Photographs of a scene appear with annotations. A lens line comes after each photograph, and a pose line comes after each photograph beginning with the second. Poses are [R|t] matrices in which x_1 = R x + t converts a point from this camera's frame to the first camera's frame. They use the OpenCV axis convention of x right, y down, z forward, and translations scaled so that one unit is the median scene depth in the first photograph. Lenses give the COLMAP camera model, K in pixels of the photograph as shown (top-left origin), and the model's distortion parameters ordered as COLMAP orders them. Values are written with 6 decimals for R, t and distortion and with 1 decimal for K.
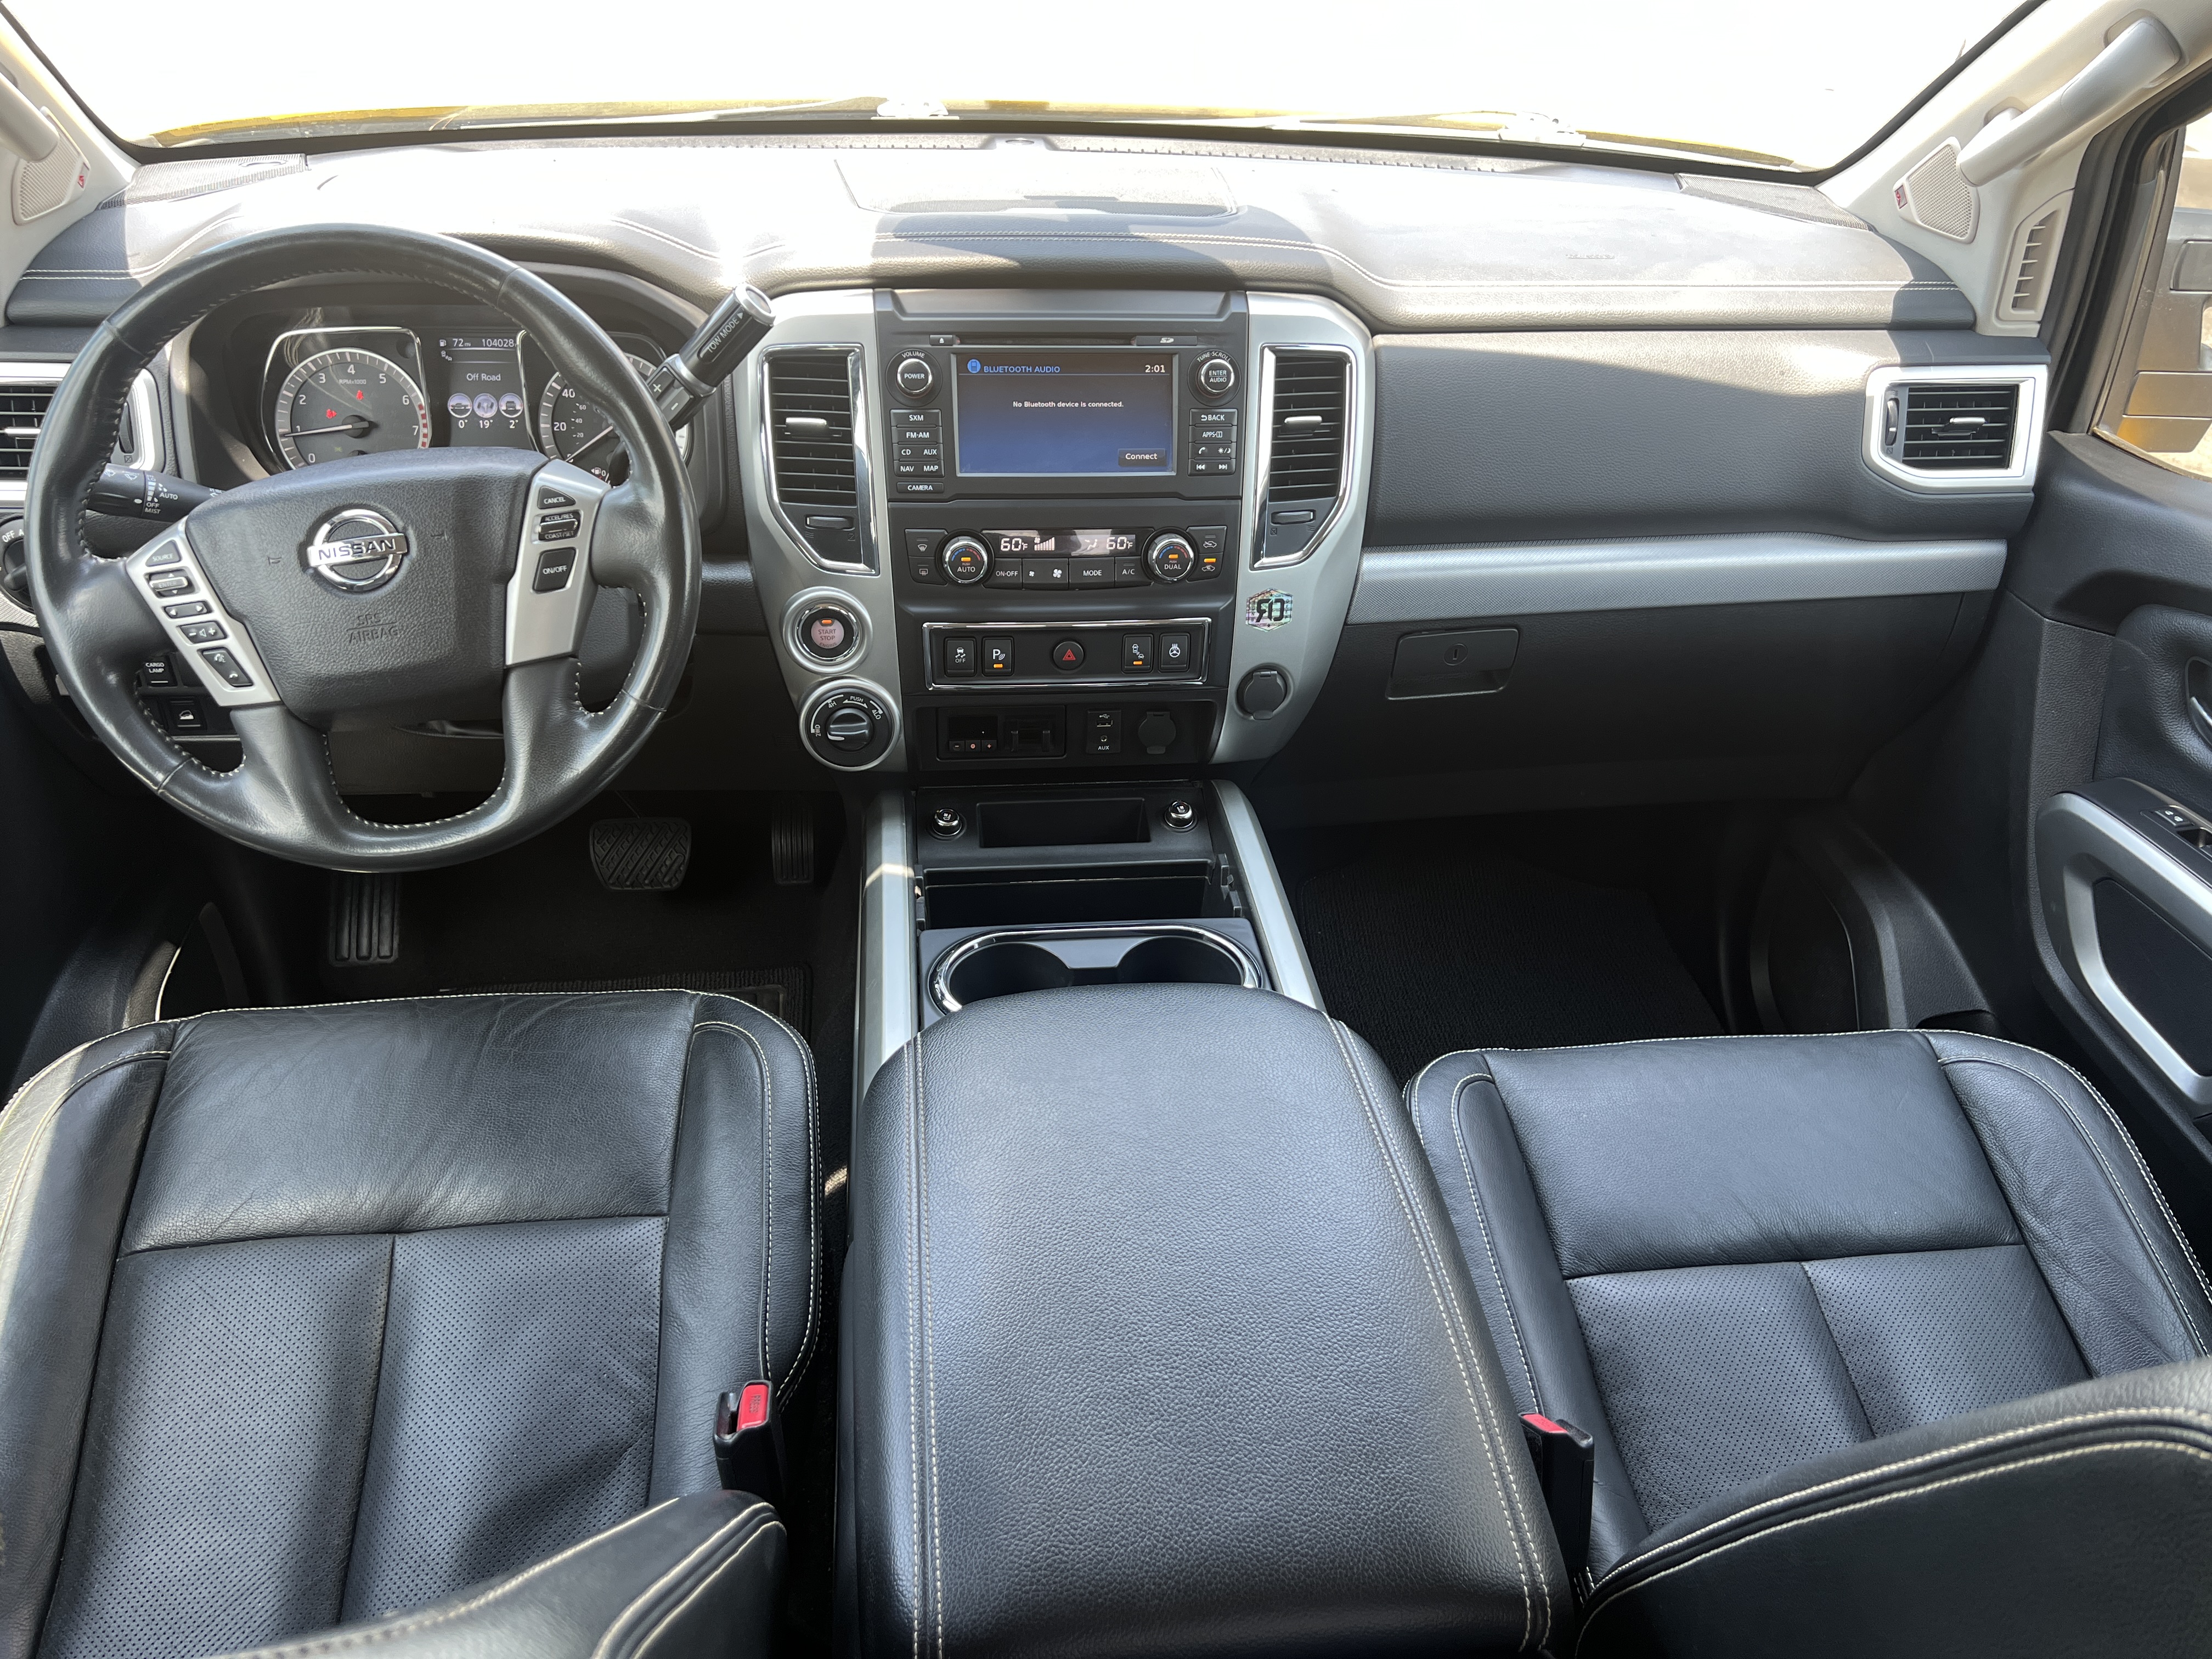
lens RADIAL K [[1663.6, 0, 1123.3], [0, 1663.6, 819.1], [0, 0, 1]] dist [0.051589, -0.058206]
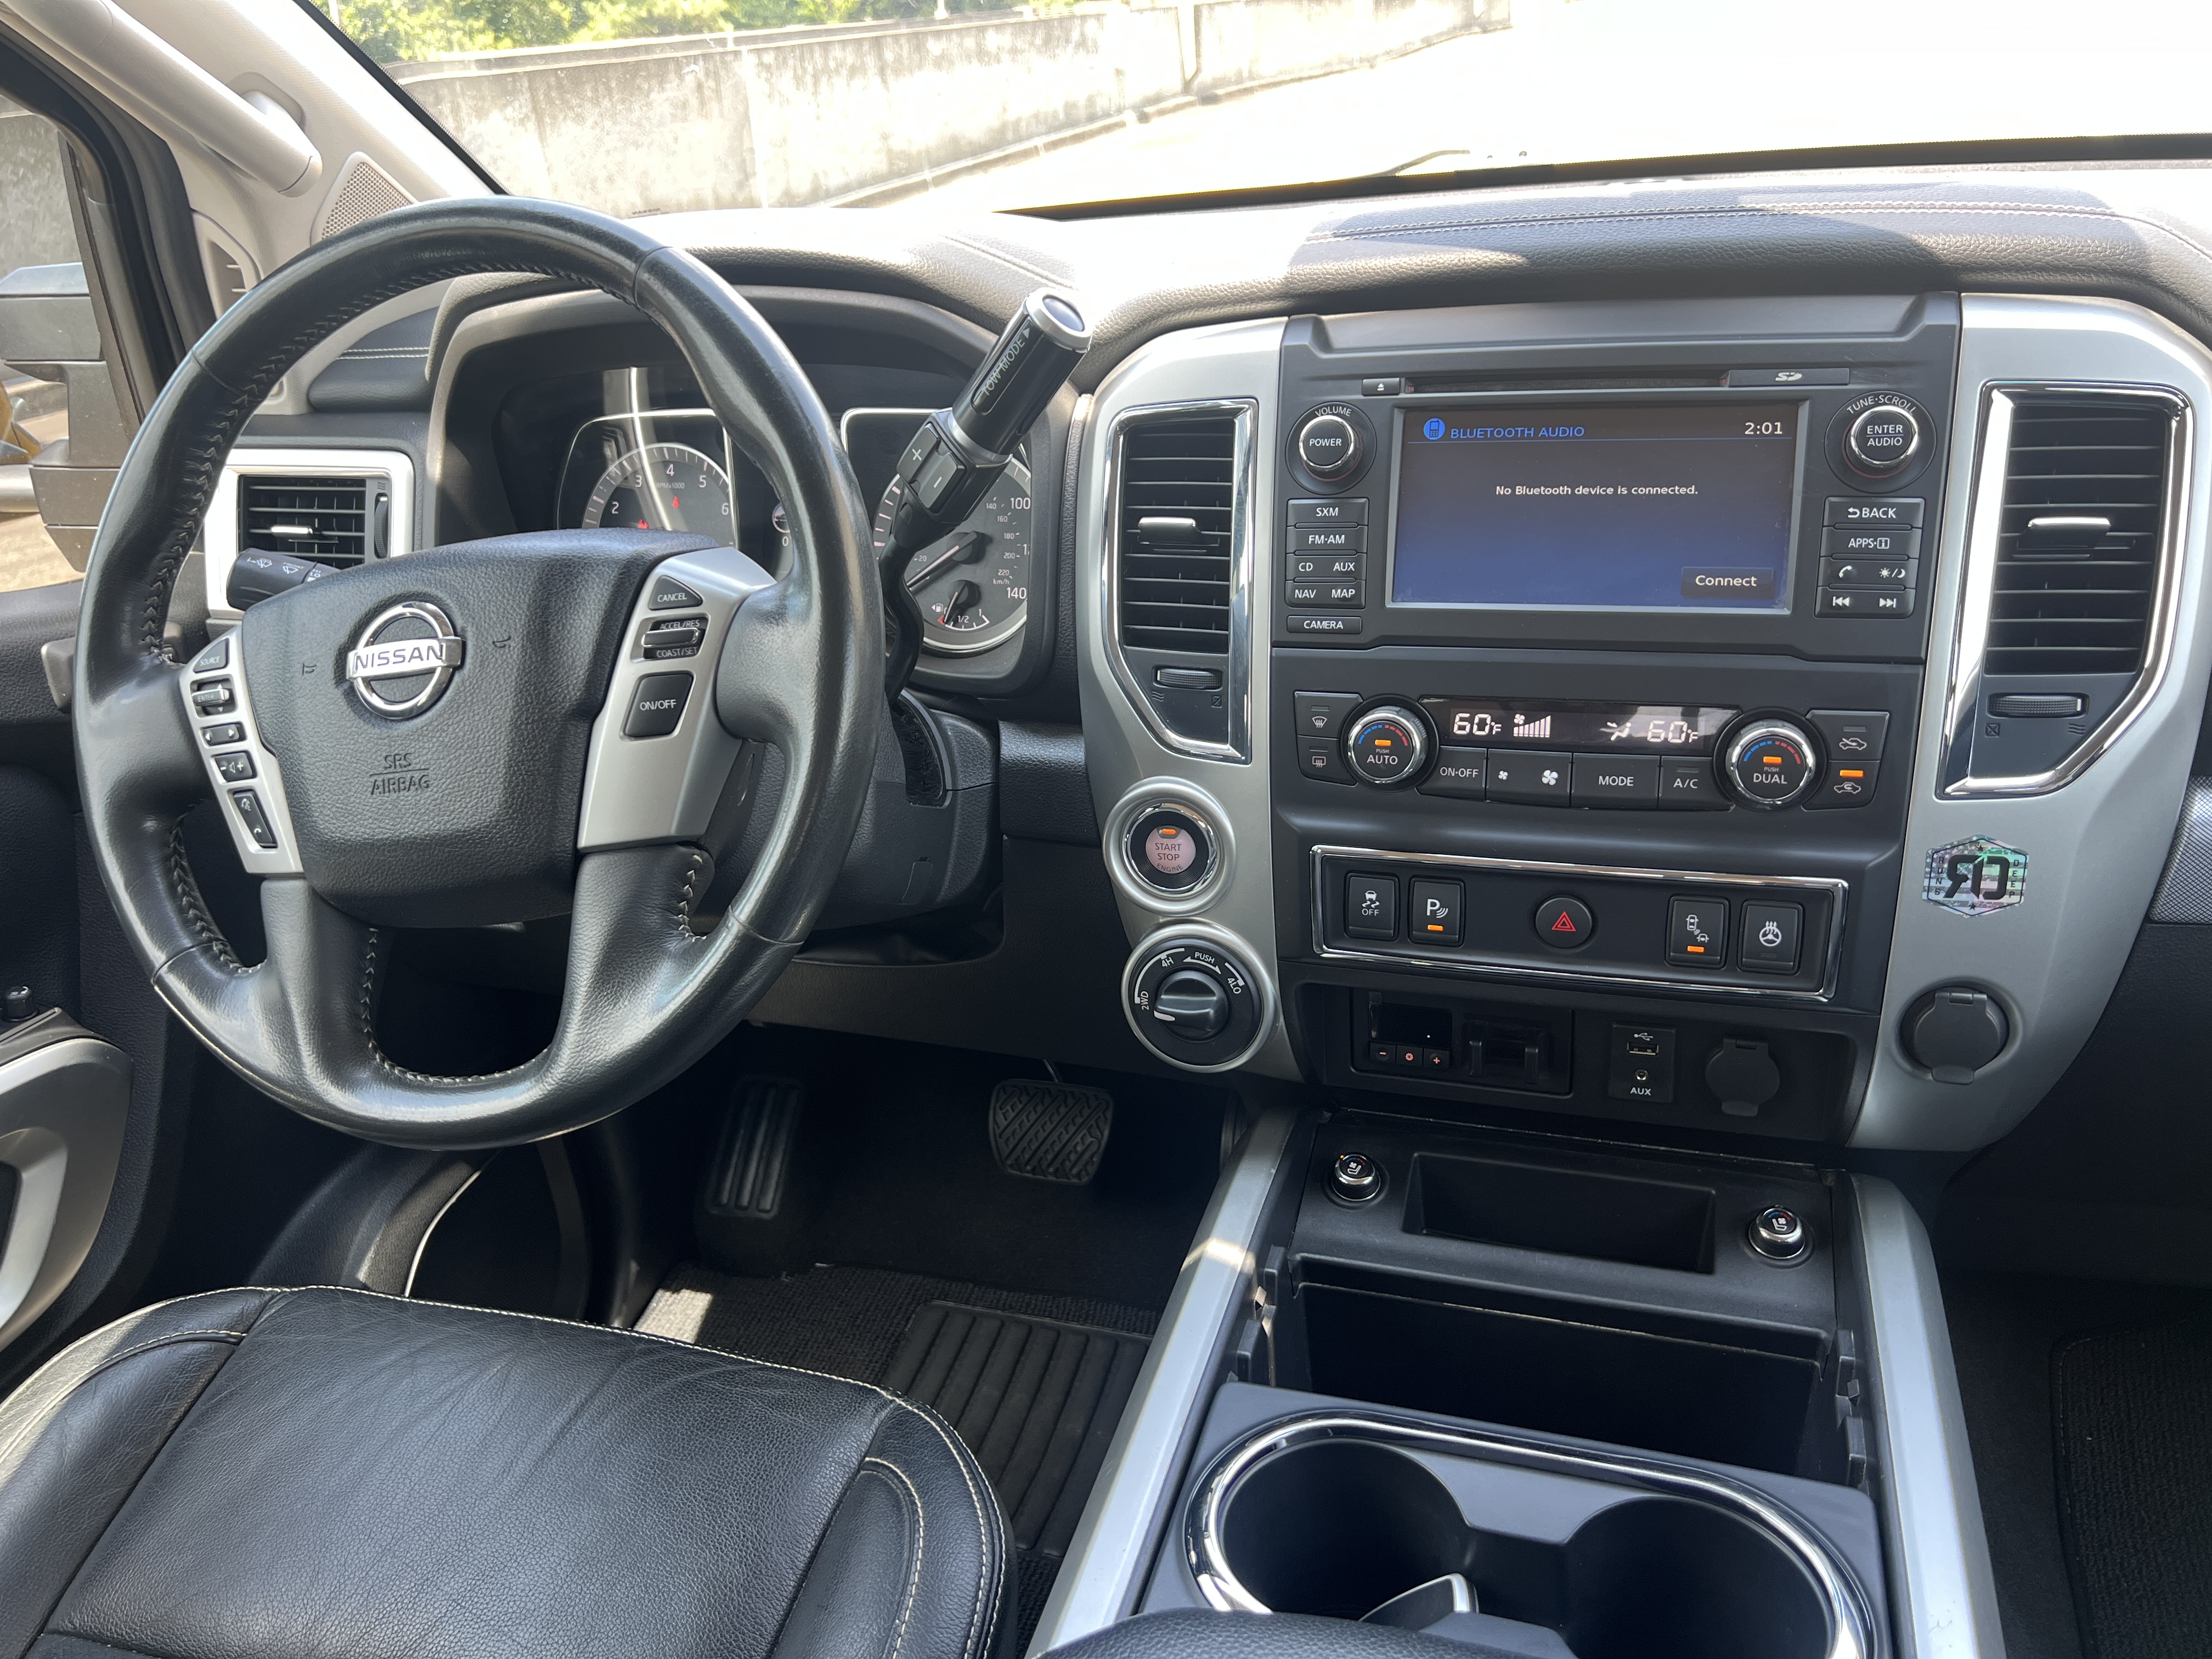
lens RADIAL K [[1663.6, 0, 1111.4], [0, 1663.6, 797.7], [0, 0, 1]] dist [0.051589, -0.058206]
pose [[0.896912, 0.067332, -0.437053, 0.076117], [-0.136460, 0.982248, -0.128717, -0.046712], [0.420628, 0.175088, 0.890178, 0.428390]]
